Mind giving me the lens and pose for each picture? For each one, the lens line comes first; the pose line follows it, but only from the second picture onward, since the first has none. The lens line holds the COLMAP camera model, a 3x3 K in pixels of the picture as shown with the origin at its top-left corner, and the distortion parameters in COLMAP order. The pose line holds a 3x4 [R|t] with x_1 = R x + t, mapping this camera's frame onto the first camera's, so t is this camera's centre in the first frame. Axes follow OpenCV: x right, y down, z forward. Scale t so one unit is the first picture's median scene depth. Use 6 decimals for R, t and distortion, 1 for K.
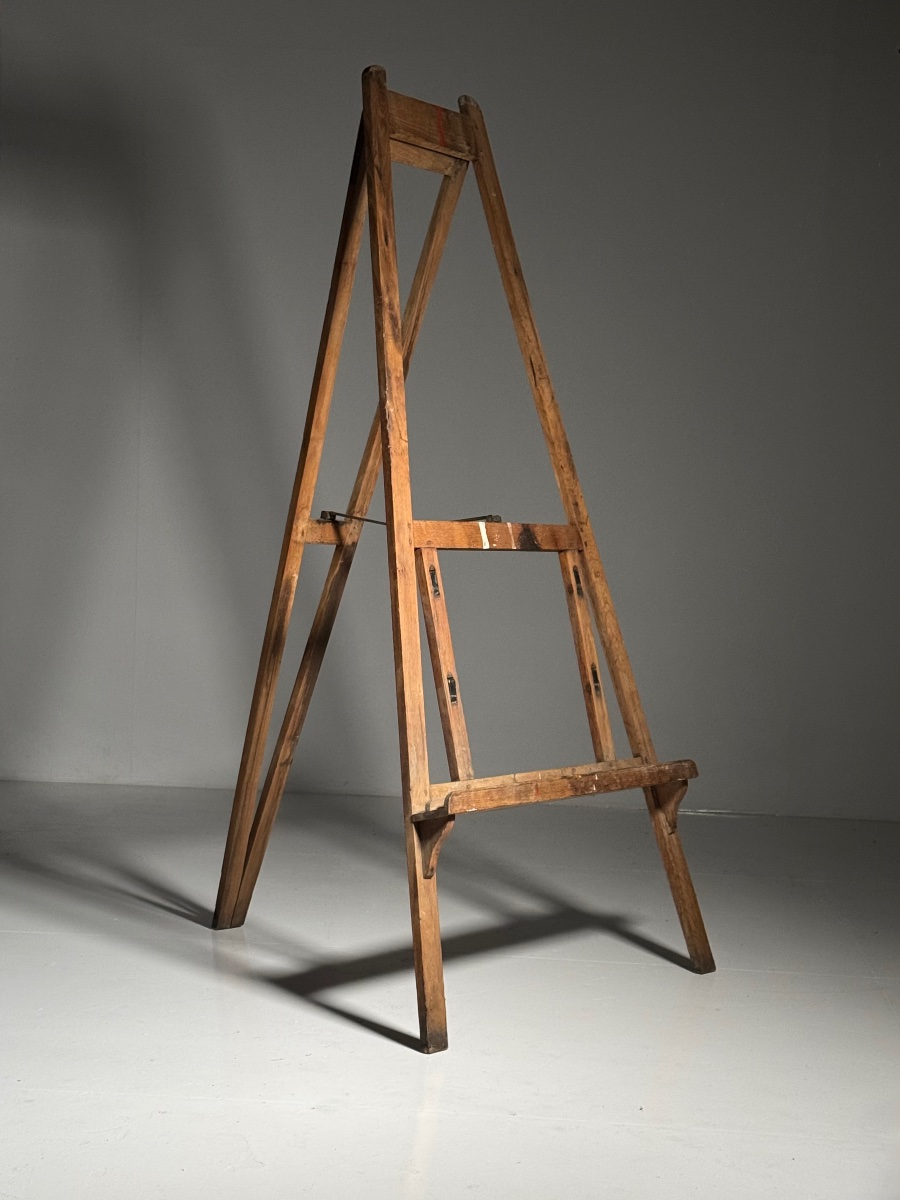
lens RADIAL K [[1999.6, 0, 452.5], [0, 1999.6, 610.4], [0, 0, 1]] dist [0.037673, 0.000000]
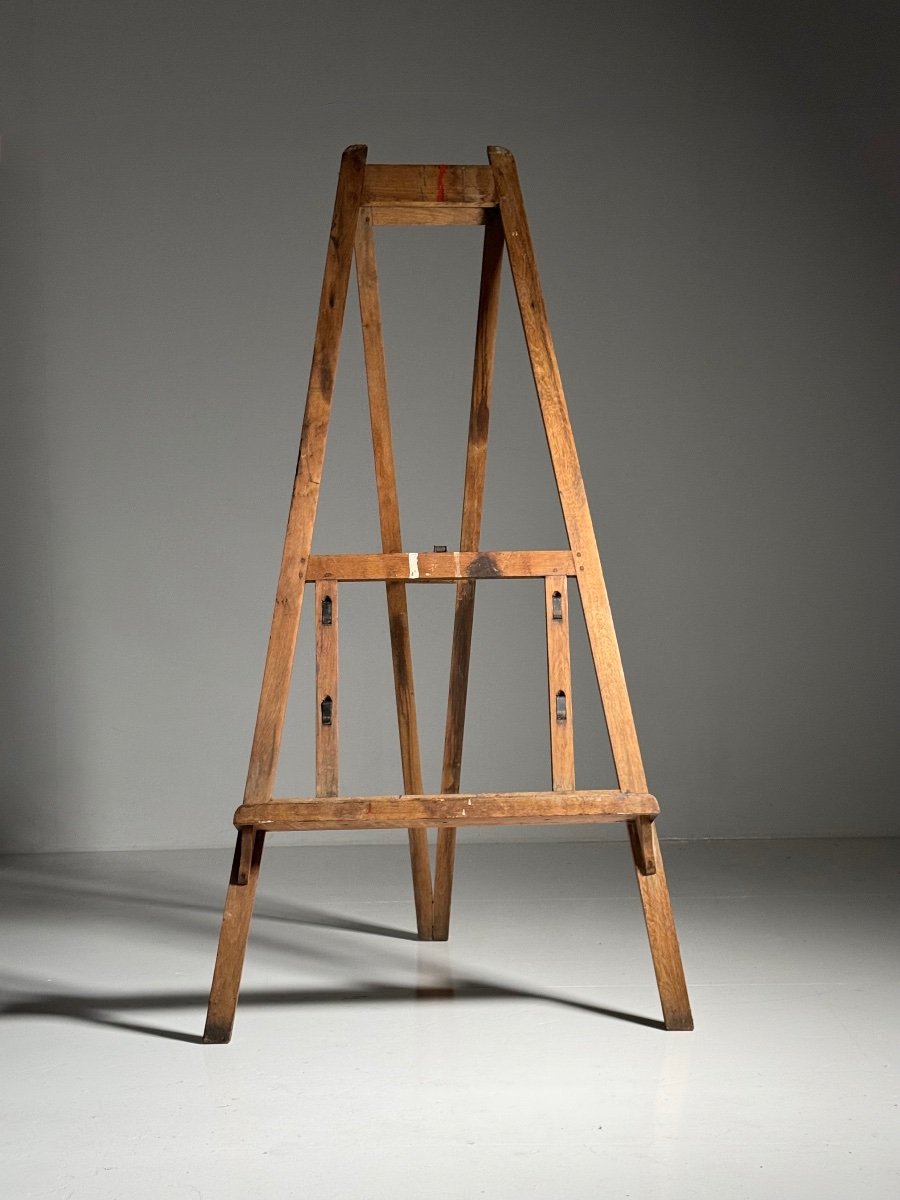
lens RADIAL K [[1830.7, 0, 449.5], [0, 1830.7, 595.1], [0, 0, 1]] dist [0.049237, 0.000000]
pose [[0.648241, -0.051629, -0.759683, 0.749007], [0.006767, 0.998050, -0.062054, 0.036884], [0.761405, 0.035086, 0.647326, 0.398691]]
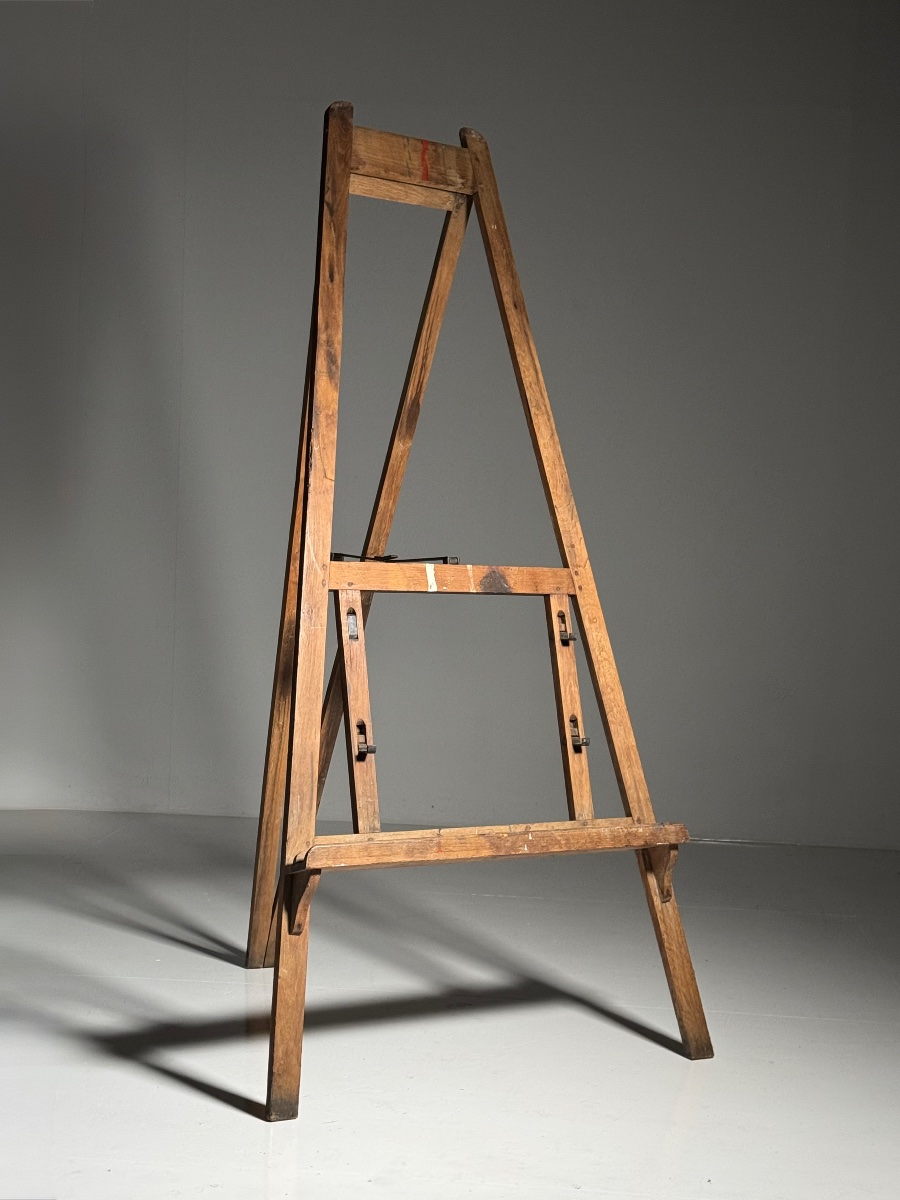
lens RADIAL K [[1801.1, 0, 445.5], [0, 1801.1, 592.8], [0, 0, 1]] dist [0.064086, 0.000000]
pose [[0.940533, 0.005944, -0.339652, 0.315846], [-0.018327, 0.999279, -0.033262, -0.001591], [0.339209, 0.037509, 0.939963, 0.189733]]
